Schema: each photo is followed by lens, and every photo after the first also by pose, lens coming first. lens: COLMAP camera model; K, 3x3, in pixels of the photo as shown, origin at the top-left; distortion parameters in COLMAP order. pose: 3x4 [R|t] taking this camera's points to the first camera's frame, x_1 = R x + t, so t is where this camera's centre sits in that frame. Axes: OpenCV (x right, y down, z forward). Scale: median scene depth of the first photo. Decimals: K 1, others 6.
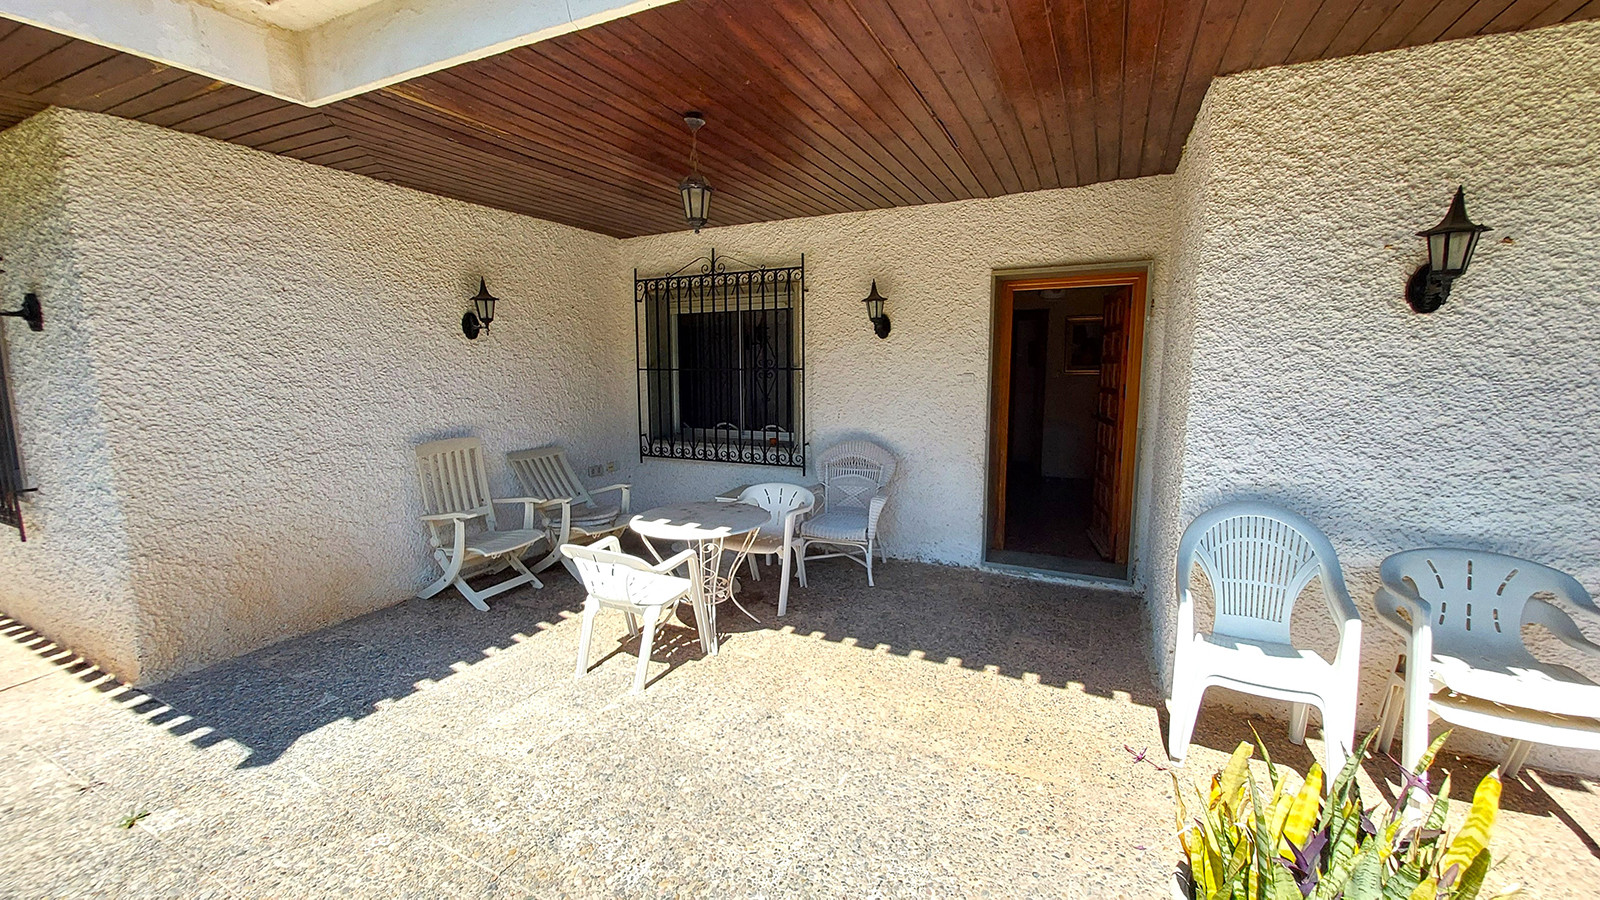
lens RADIAL K [[638.7, 0, 812.3], [0, 638.7, 445.8], [0, 0, 1]] dist [-0.002033, -0.001569]
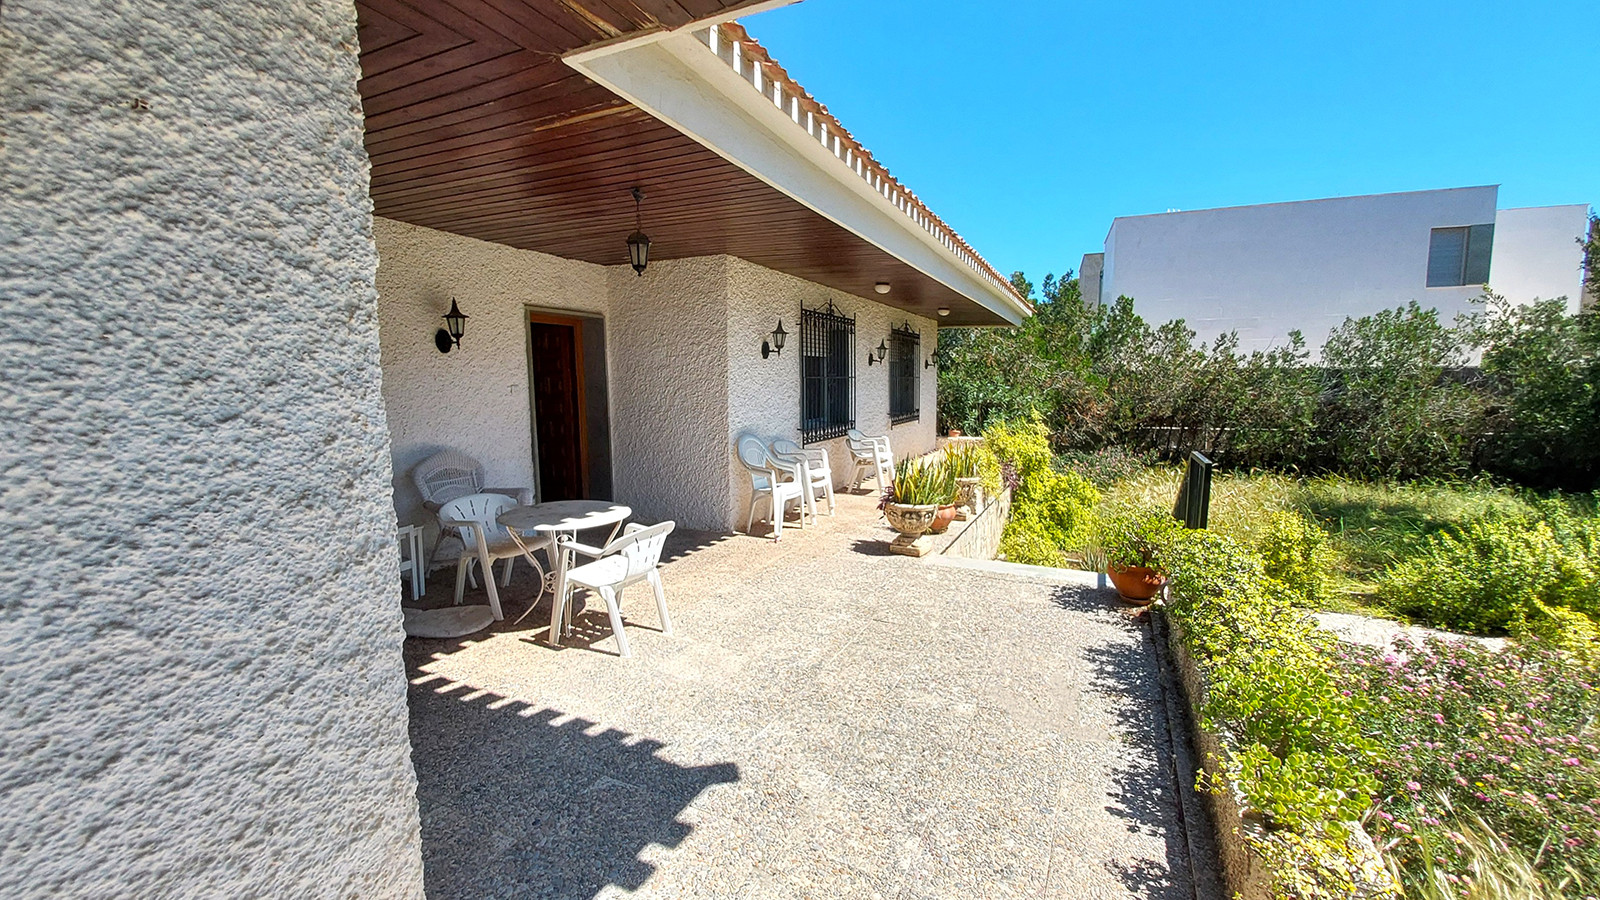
lens RADIAL K [[638.7, 0, 801.7], [0, 638.7, 448.8], [0, 0, 1]] dist [-0.002033, -0.001569]
pose [[-0.009221, -0.102248, 0.994716, -1.639047], [0.124075, 0.986954, 0.102600, -0.081485], [-0.992230, 0.124366, 0.003586, 0.744475]]
